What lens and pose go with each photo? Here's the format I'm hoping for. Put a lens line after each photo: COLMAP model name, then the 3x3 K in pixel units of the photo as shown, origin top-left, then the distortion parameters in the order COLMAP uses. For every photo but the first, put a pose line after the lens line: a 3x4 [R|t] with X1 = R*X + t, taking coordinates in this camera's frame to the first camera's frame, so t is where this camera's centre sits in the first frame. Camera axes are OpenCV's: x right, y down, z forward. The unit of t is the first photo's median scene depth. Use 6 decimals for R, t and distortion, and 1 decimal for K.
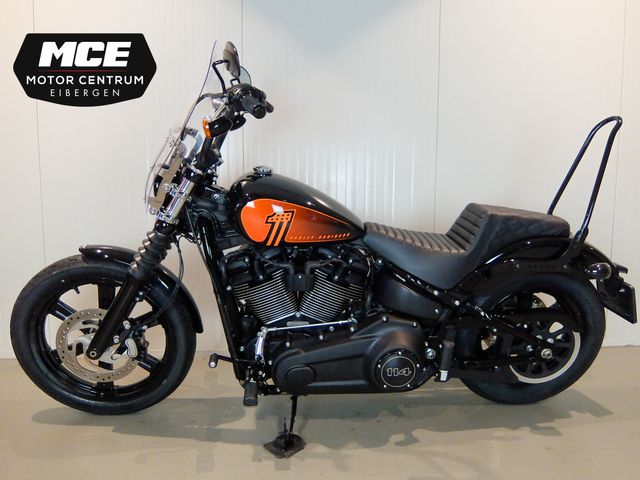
lens RADIAL K [[487.6, 0, 320.0], [0, 487.6, 240.0], [0, 0, 1]] dist [-0.031379, -0.002293]
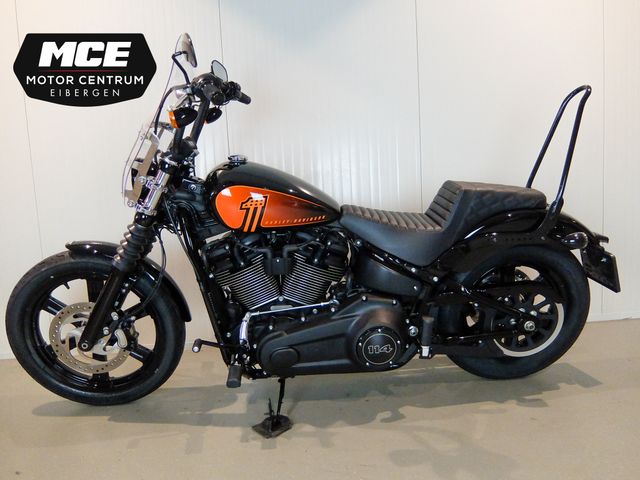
lens RADIAL K [[487.6, 0, 320.0], [0, 487.6, 240.0], [0, 0, 1]] dist [-0.031379, -0.002293]
pose [[0.998231, -0.052202, -0.028461, 0.074710], [0.052365, 0.998616, 0.004989, 0.030251], [0.028162, -0.006470, 0.999582, -0.018634]]
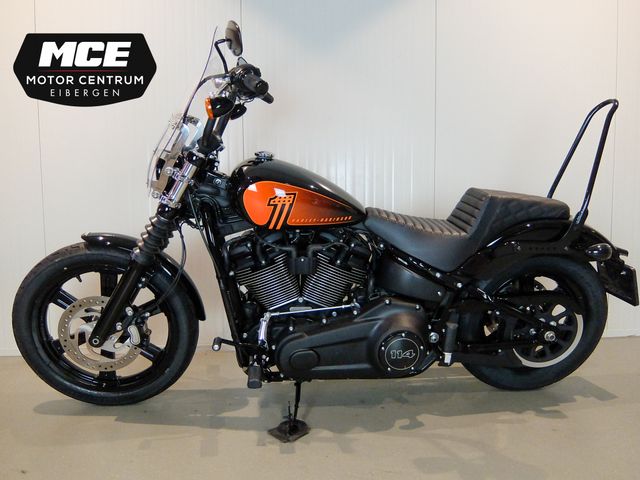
lens RADIAL K [[487.6, 0, 320.0], [0, 487.6, 240.0], [0, 0, 1]] dist [-0.031379, -0.002293]
pose [[0.999906, -0.013227, 0.003646, -0.007789], [0.013311, 0.999617, -0.024280, 0.056795], [-0.003323, 0.024327, 0.999699, -0.003053]]
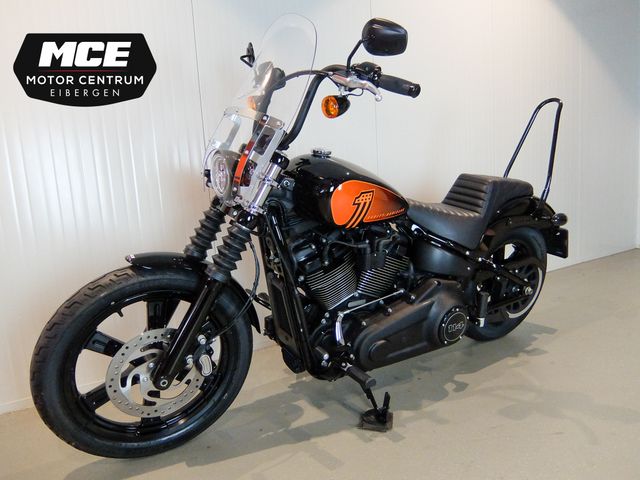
lens RADIAL K [[487.6, 0, 320.0], [0, 487.6, 240.0], [0, 0, 1]] dist [-0.031379, -0.002293]
pose [[0.888730, -0.127229, 0.440423, -0.563379], [0.116267, 0.991860, 0.051912, -0.020995], [-0.443443, 0.005071, 0.896288, 0.128030]]
